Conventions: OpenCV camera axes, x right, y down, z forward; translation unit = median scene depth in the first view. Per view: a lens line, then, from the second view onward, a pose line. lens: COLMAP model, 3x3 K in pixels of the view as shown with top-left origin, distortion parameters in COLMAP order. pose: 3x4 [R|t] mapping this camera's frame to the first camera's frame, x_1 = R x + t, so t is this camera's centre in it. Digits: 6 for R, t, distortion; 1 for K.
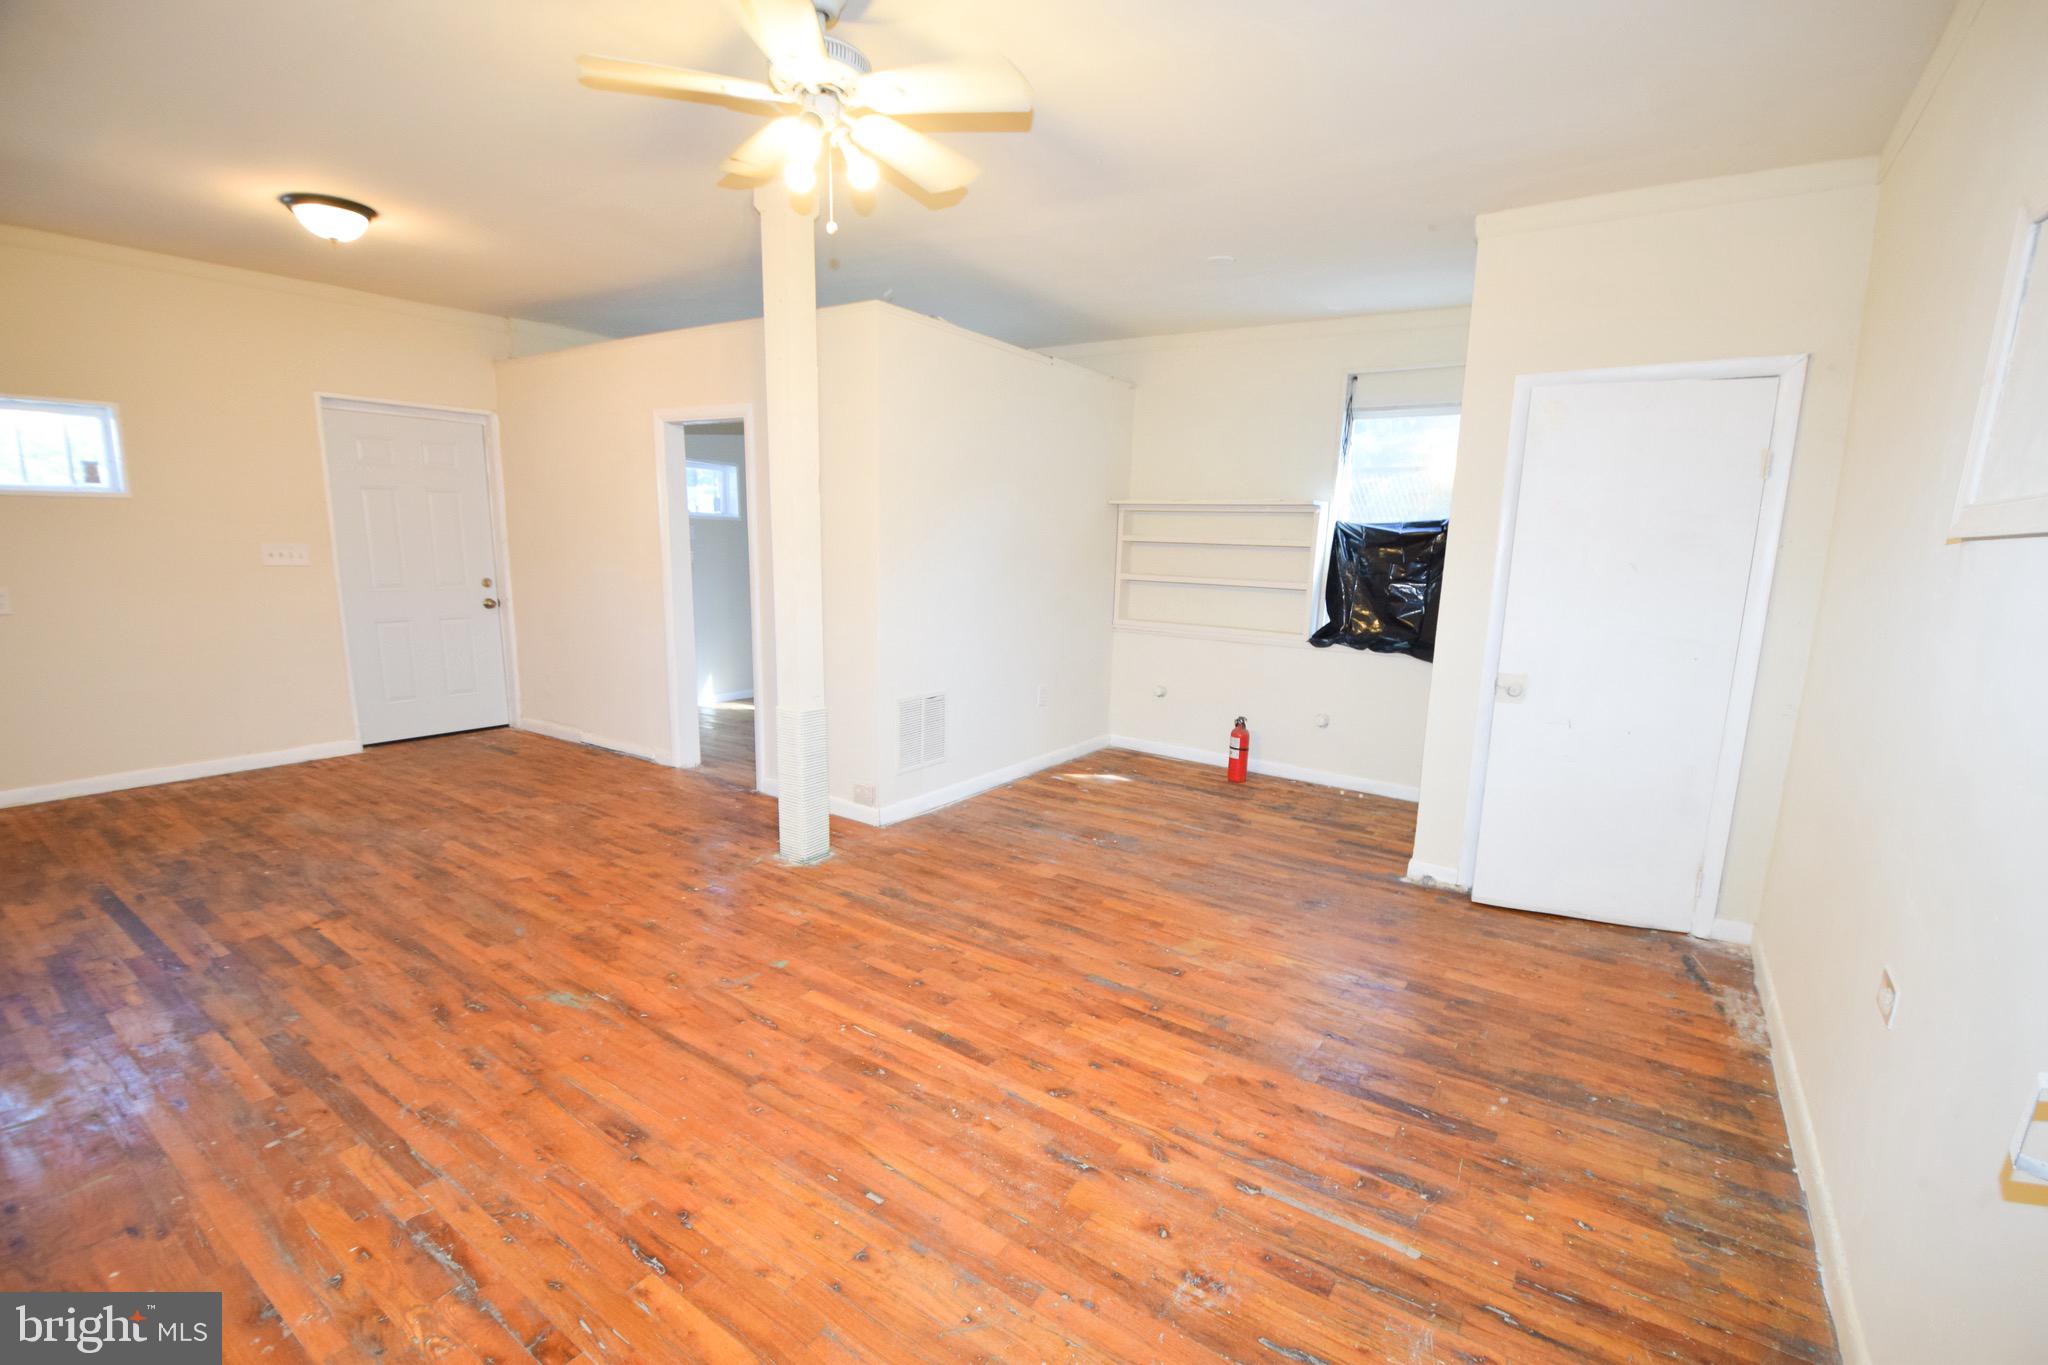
lens RADIAL K [[896.9, 0, 1055.0], [0, 896.9, 713.9], [0, 0, 1]] dist [0.019739, -0.026464]
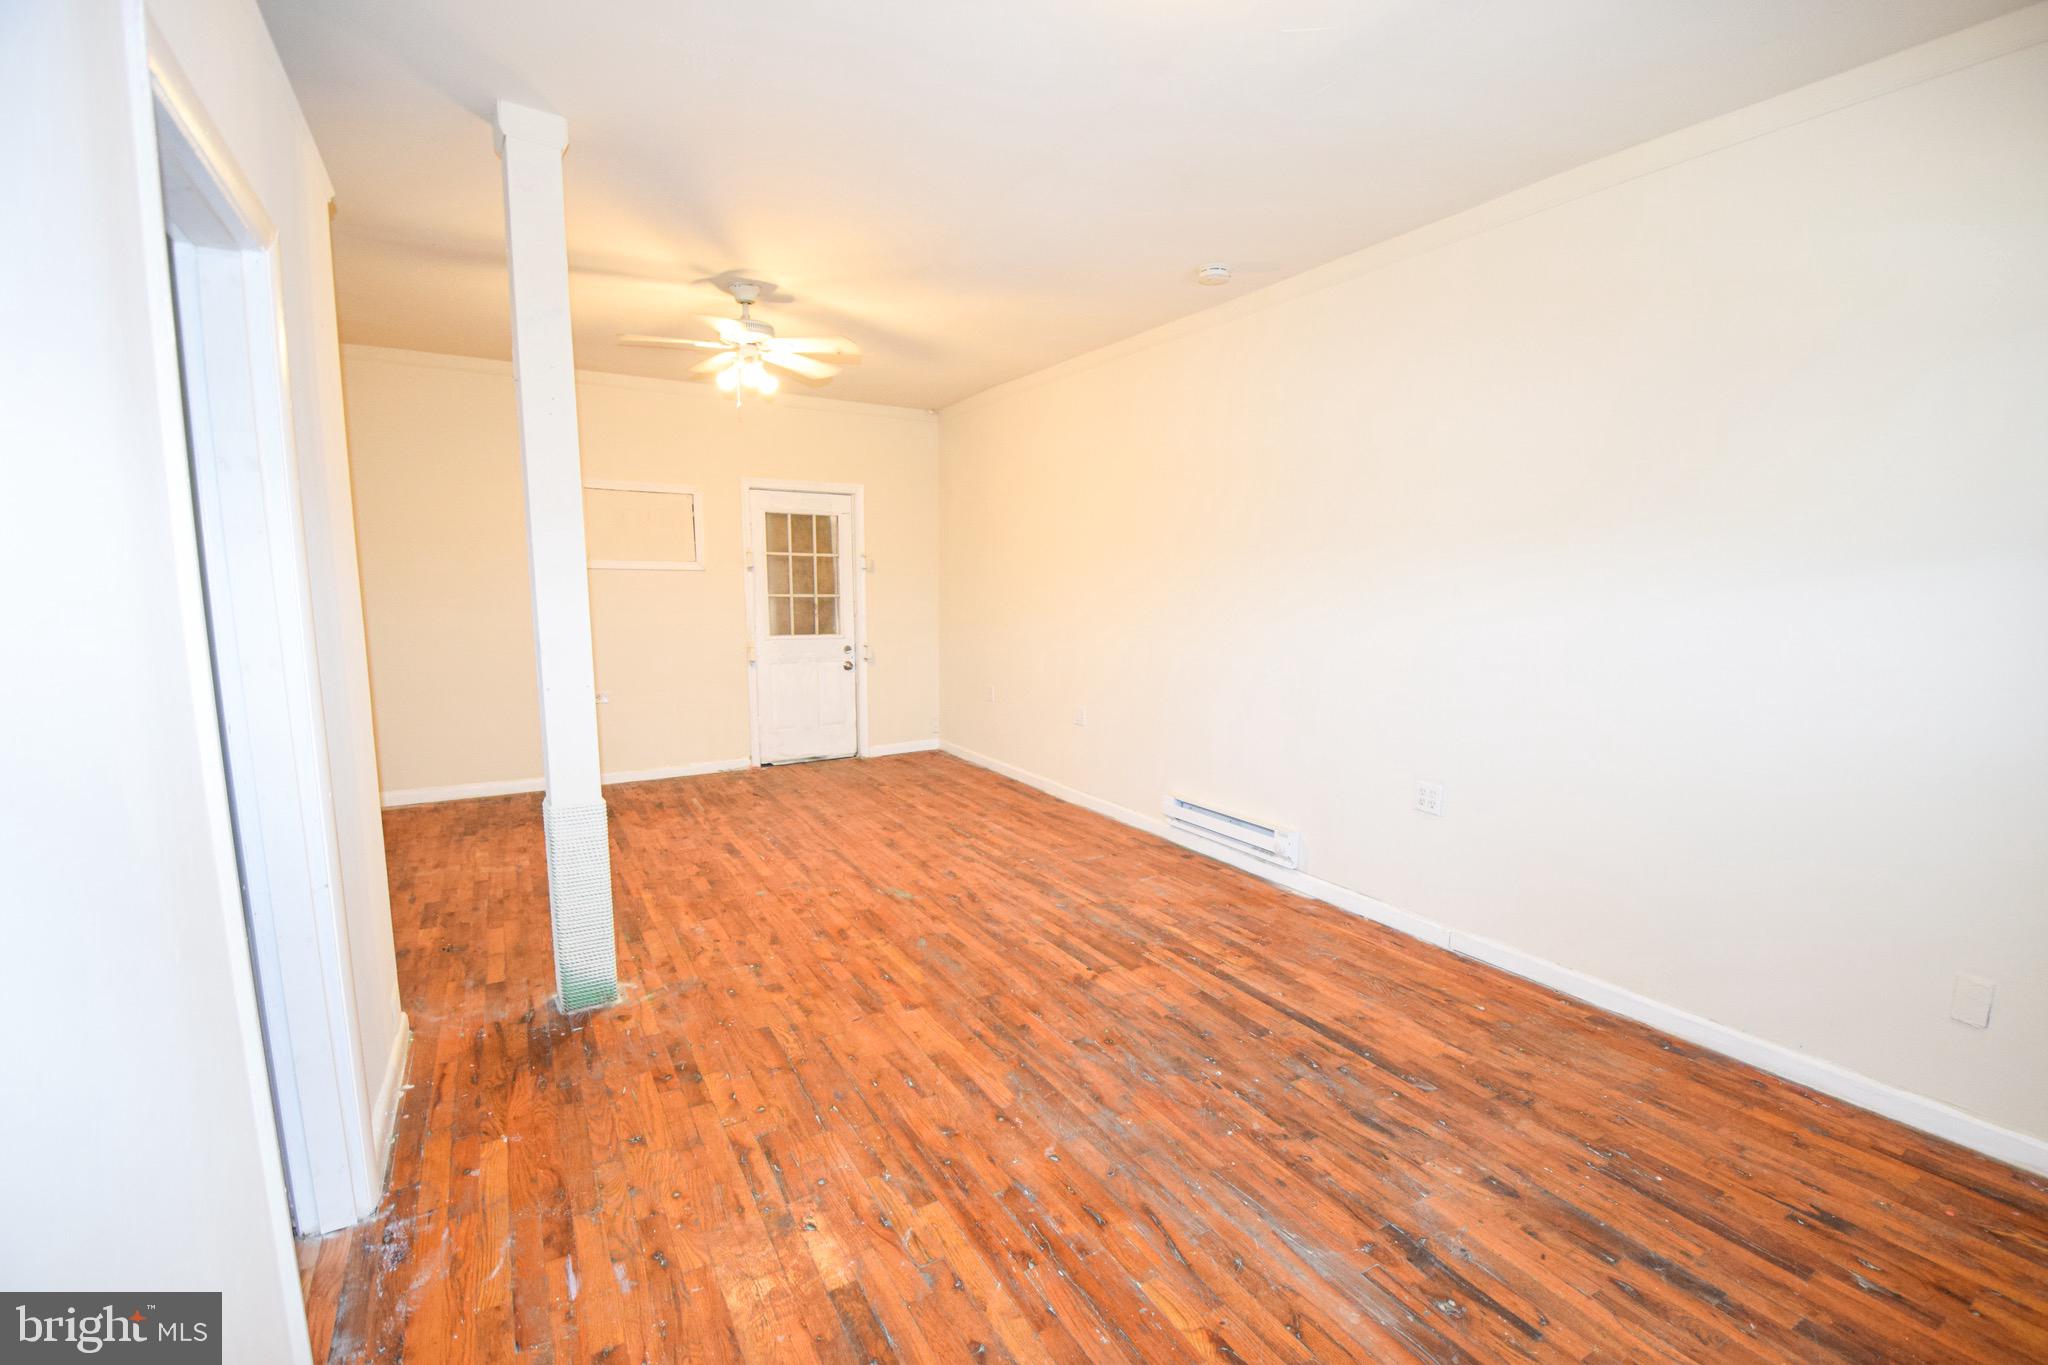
lens RADIAL K [[896.9, 0, 1055.0], [0, 896.9, 713.9], [0, 0, 1]] dist [0.019739, -0.026464]
pose [[-0.908746, -0.096666, 0.405999, -0.945242], [0.042221, 0.946522, 0.319866, -0.300412], [-0.415208, 0.307819, -0.856067, 1.455043]]
